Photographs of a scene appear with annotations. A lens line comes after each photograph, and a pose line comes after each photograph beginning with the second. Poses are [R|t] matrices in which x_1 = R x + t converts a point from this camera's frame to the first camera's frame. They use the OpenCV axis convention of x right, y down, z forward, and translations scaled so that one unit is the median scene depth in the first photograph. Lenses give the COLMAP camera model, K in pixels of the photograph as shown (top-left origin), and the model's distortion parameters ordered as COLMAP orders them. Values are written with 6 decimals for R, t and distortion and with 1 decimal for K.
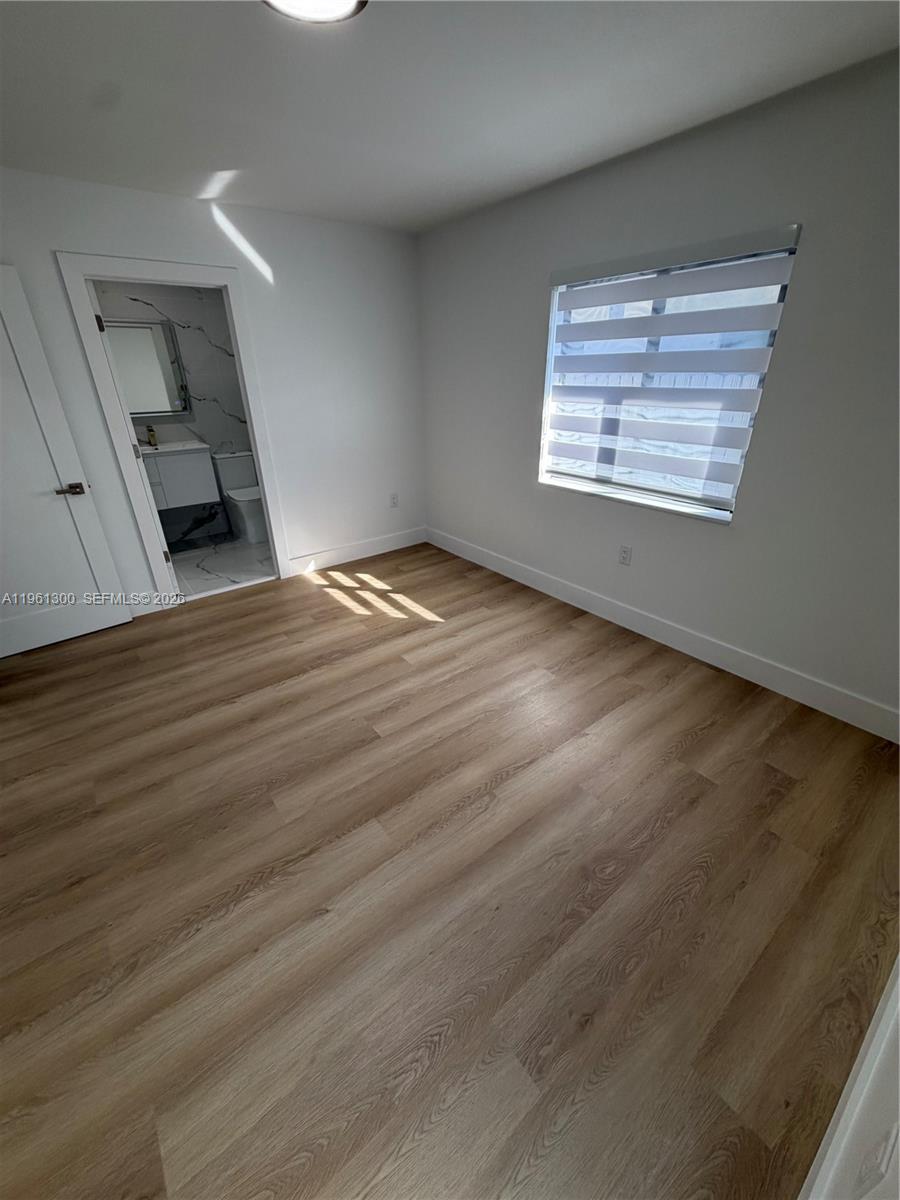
lens RADIAL K [[474.5, 0, 451.2], [0, 474.5, 598.2], [0, 0, 1]] dist [-0.002636, -0.000219]
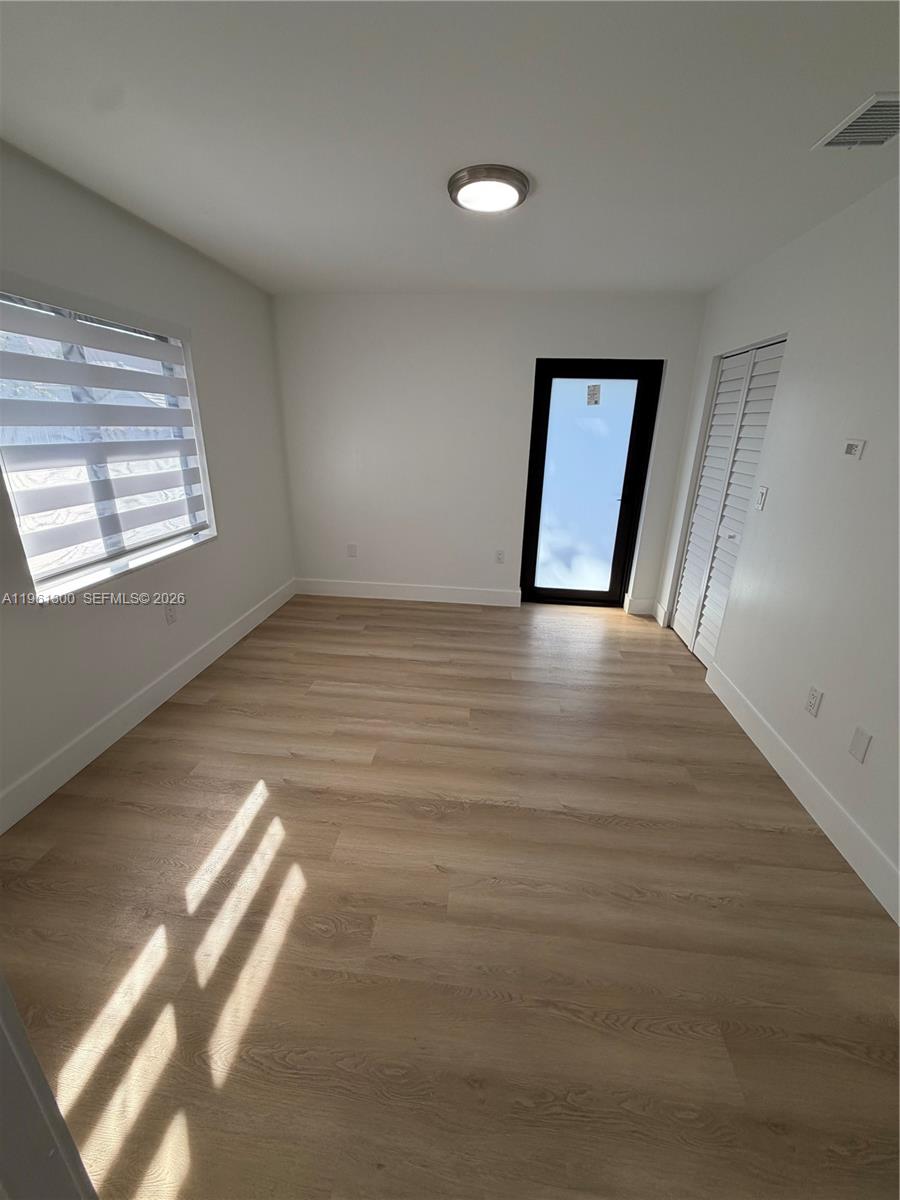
lens RADIAL K [[477.9, 0, 454.2], [0, 477.9, 595.4], [0, 0, 1]] dist [0.001039, 0.000304]
pose [[-0.722364, -0.235238, 0.650272, -0.673231], [0.288877, 0.751724, 0.592842, -0.537314], [-0.628284, 0.616096, -0.475063, 1.122168]]
